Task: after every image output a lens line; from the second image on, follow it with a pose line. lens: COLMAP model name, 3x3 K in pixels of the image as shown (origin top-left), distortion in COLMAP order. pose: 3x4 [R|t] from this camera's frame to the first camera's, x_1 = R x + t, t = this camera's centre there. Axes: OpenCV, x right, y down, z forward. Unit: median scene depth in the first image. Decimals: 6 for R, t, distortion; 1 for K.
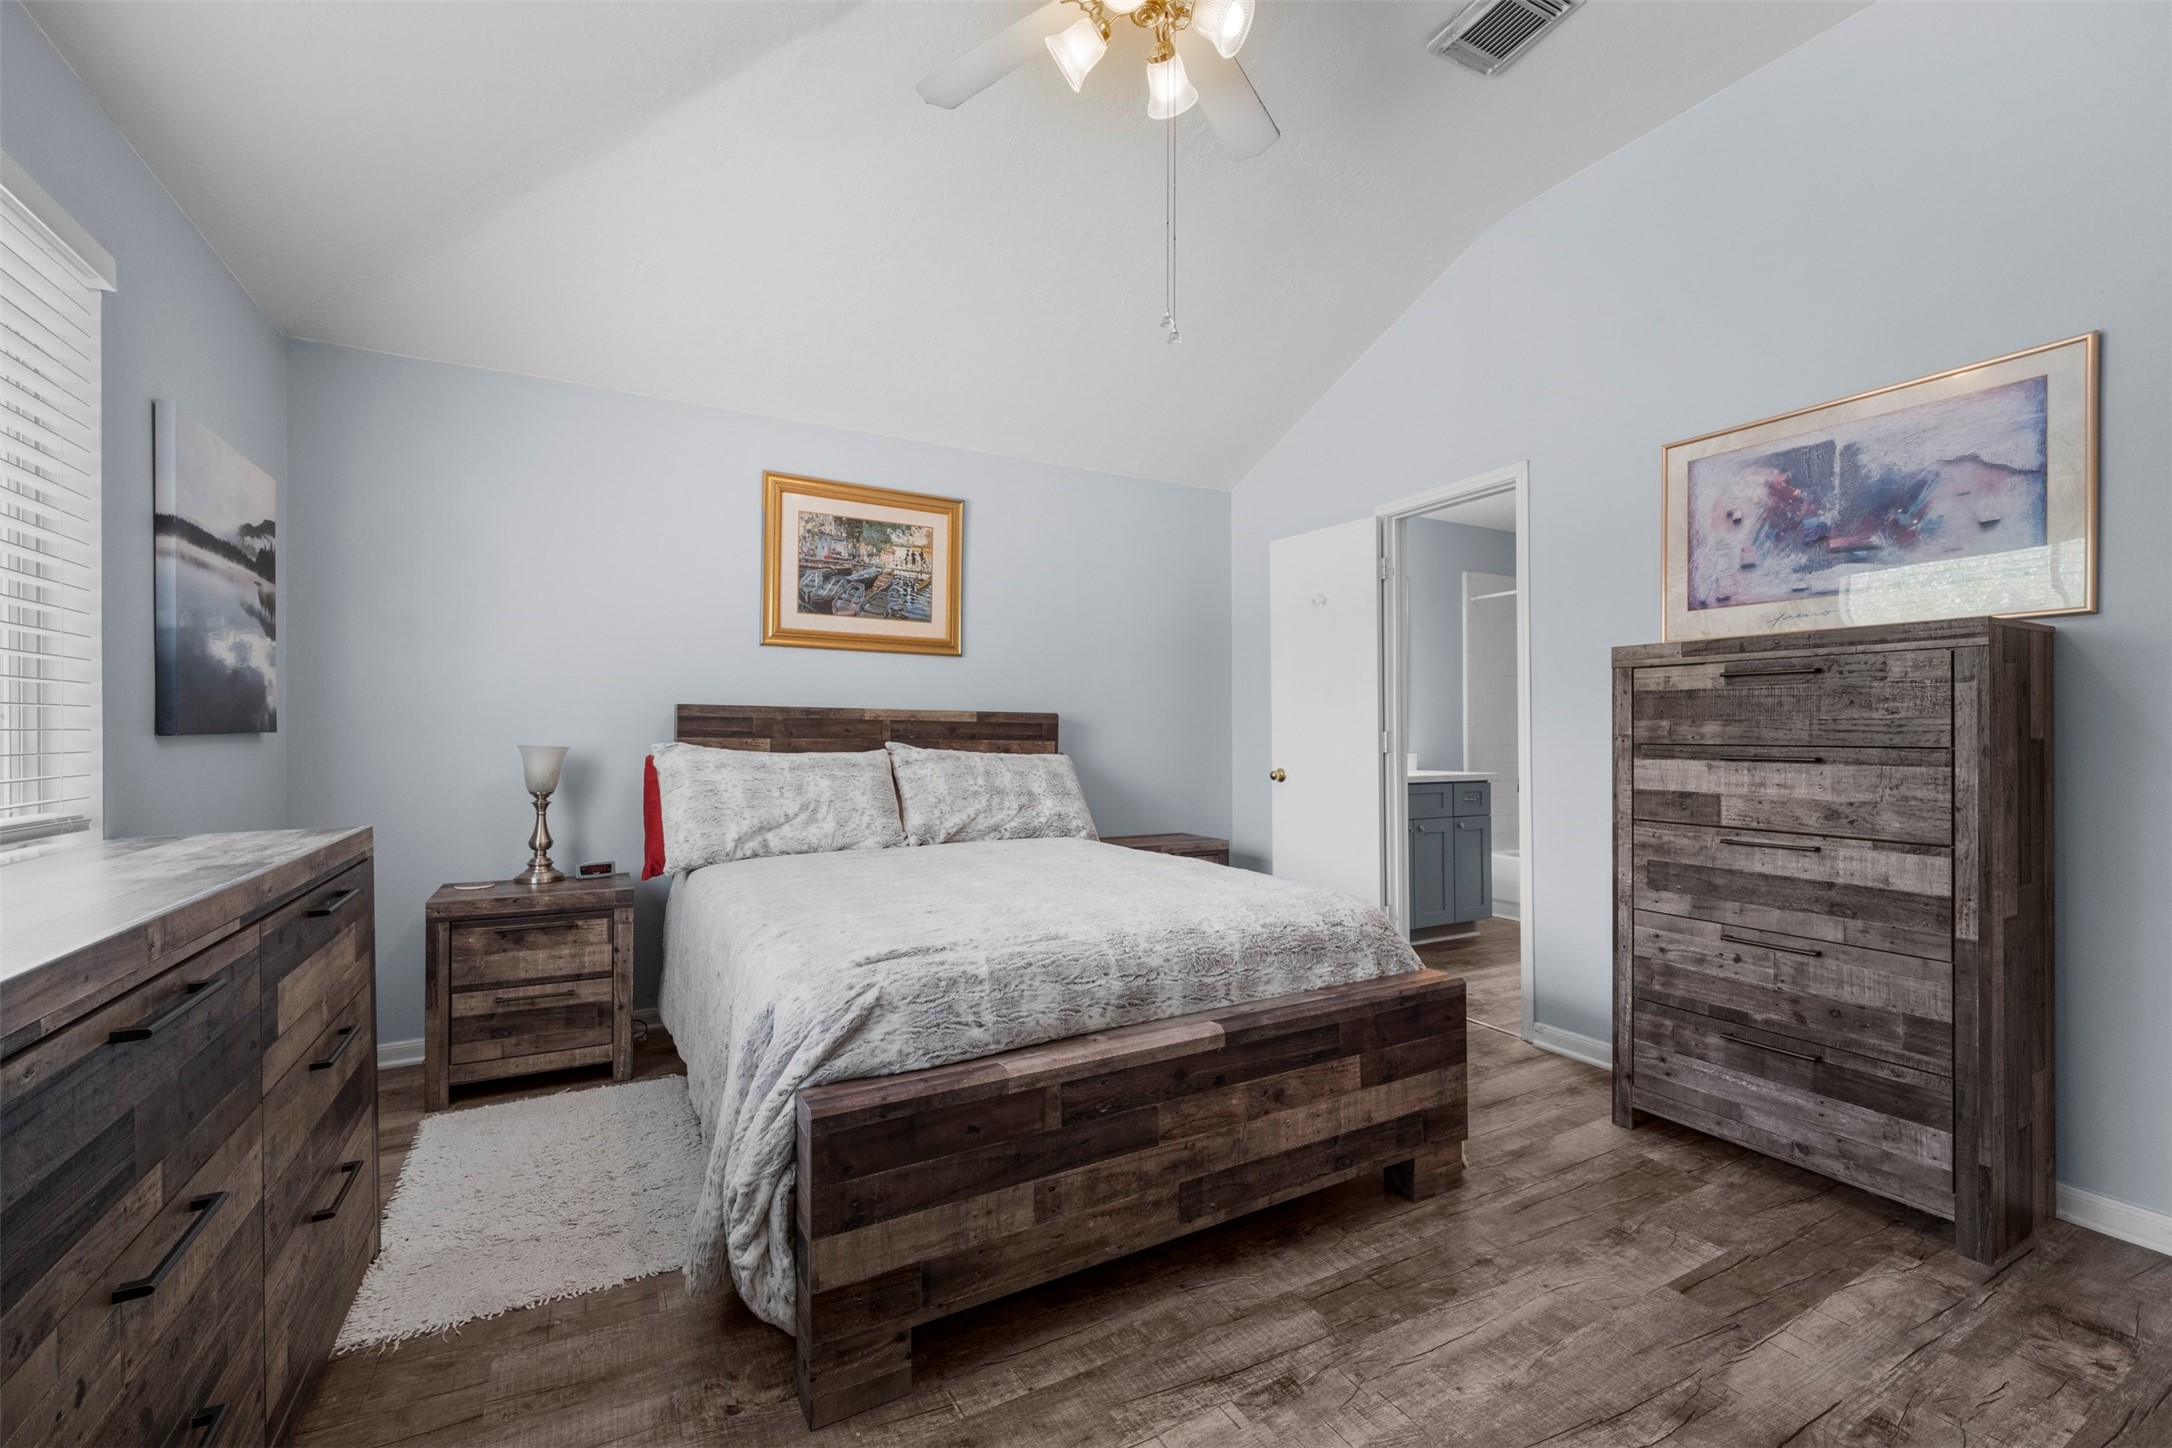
lens RADIAL K [[903.5, 0, 1086.0], [0, 903.5, 724.0], [0, 0, 1]] dist [0.001234, -0.000408]
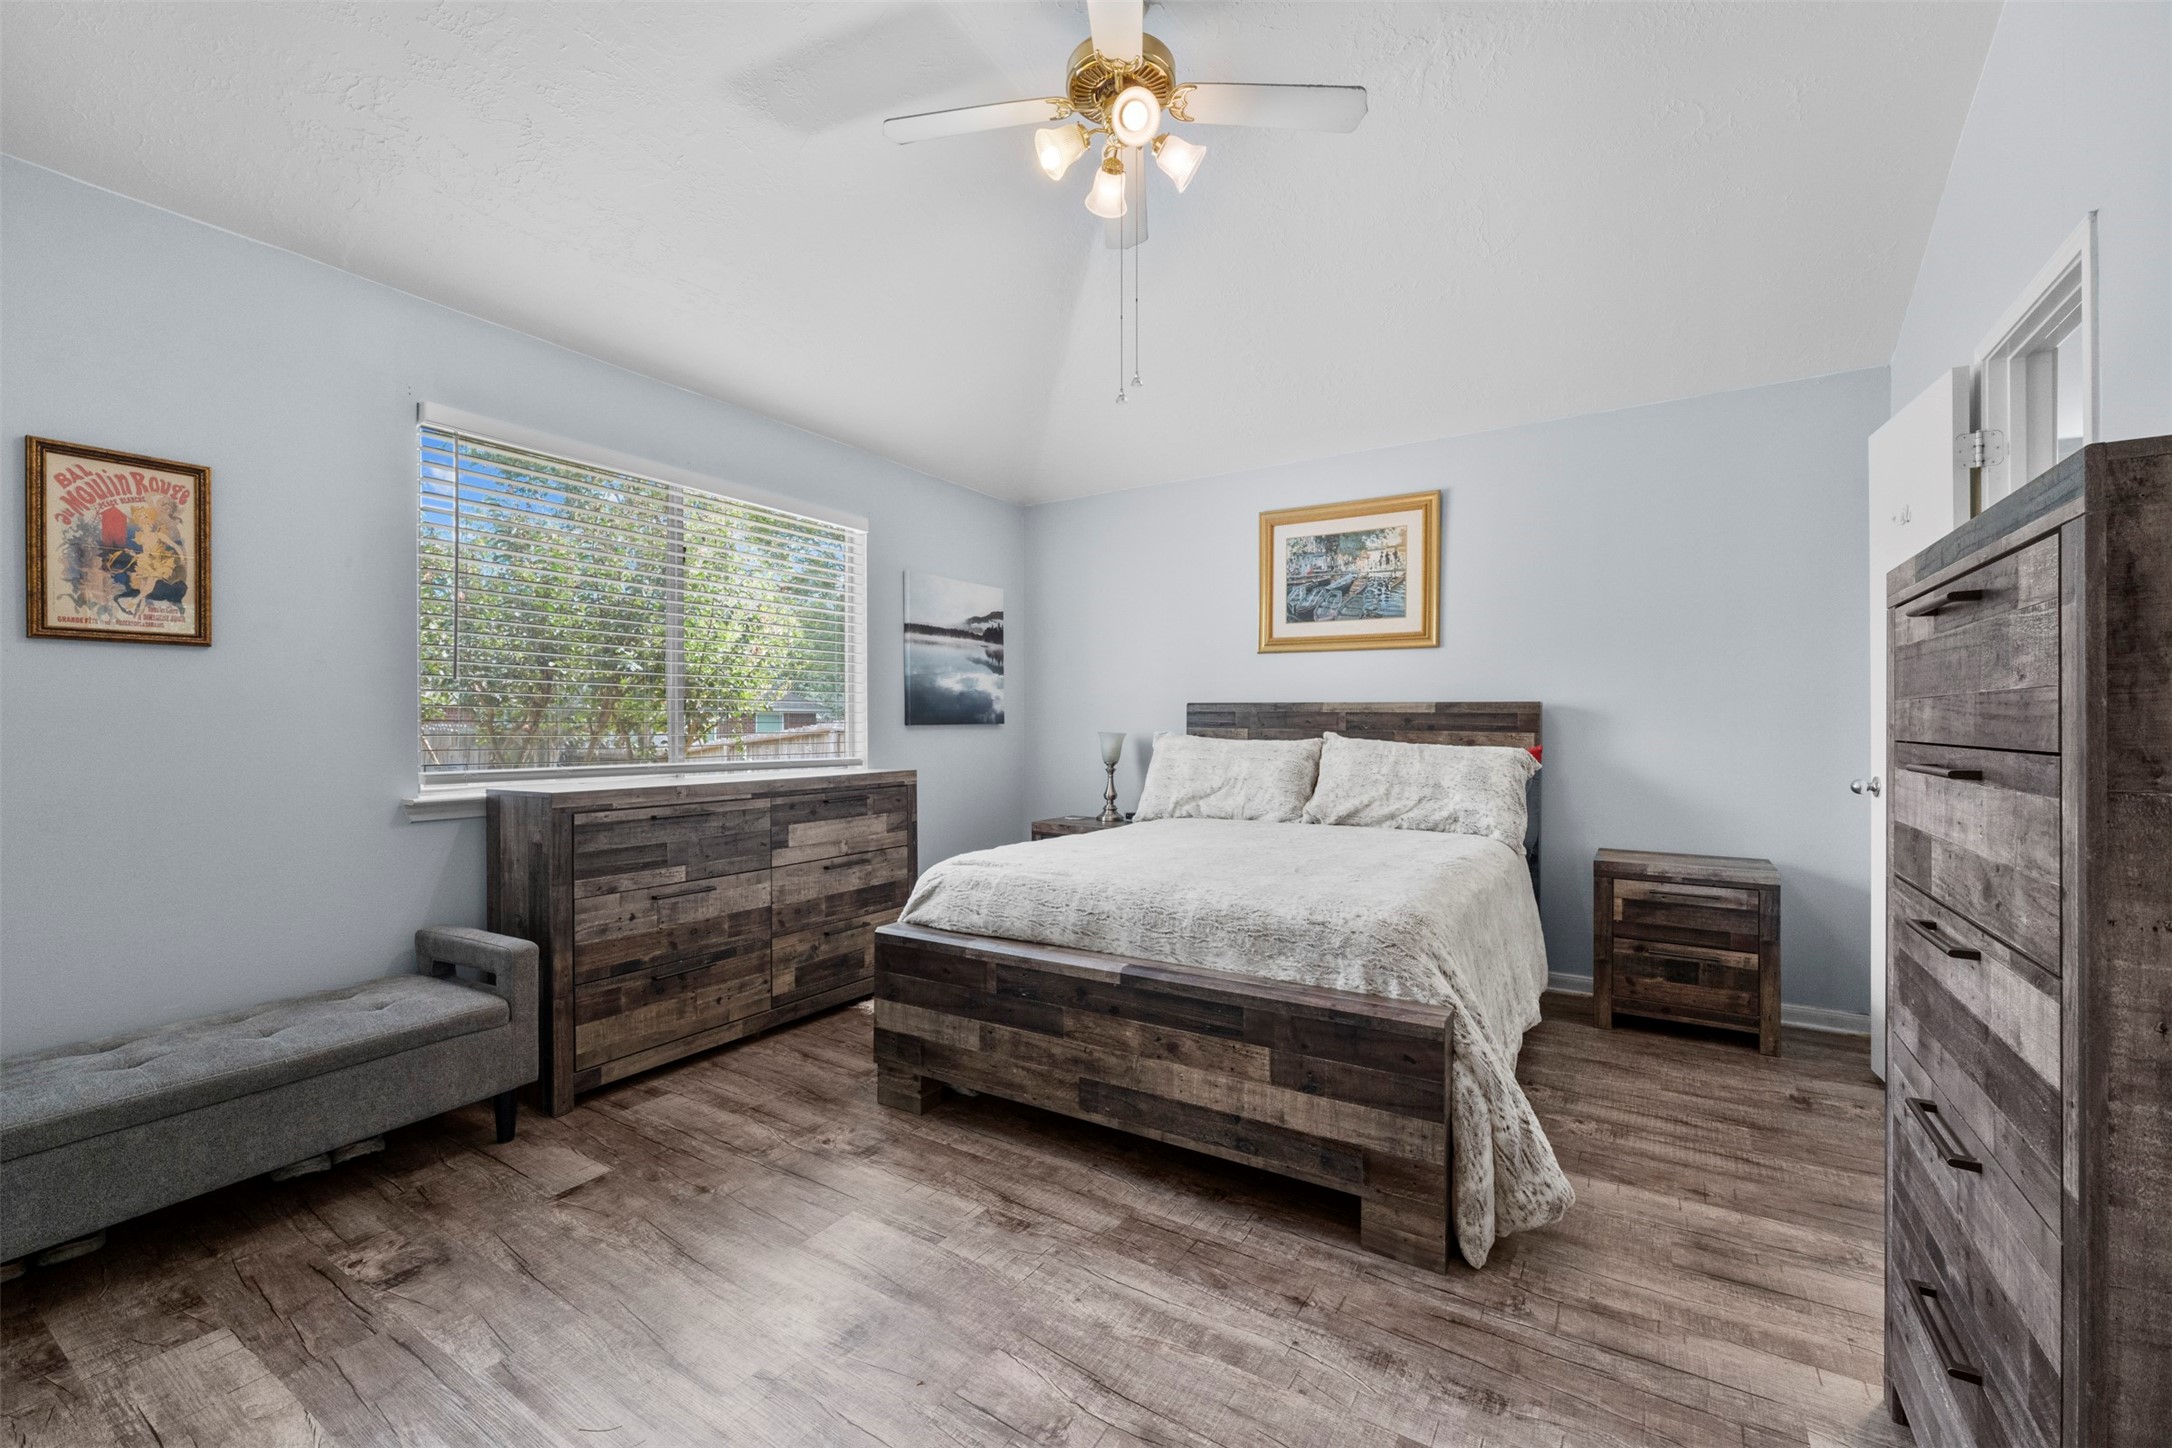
lens RADIAL K [[898.1, 0, 1102.0], [0, 898.1, 731.0], [0, 0, 1]] dist [0.024930, -0.023245]
pose [[0.478134, 0.004802, -0.878274, 0.820108], [0.008484, 0.999913, 0.010086, 0.006504], [0.878246, -0.012274, 0.478052, 0.285629]]
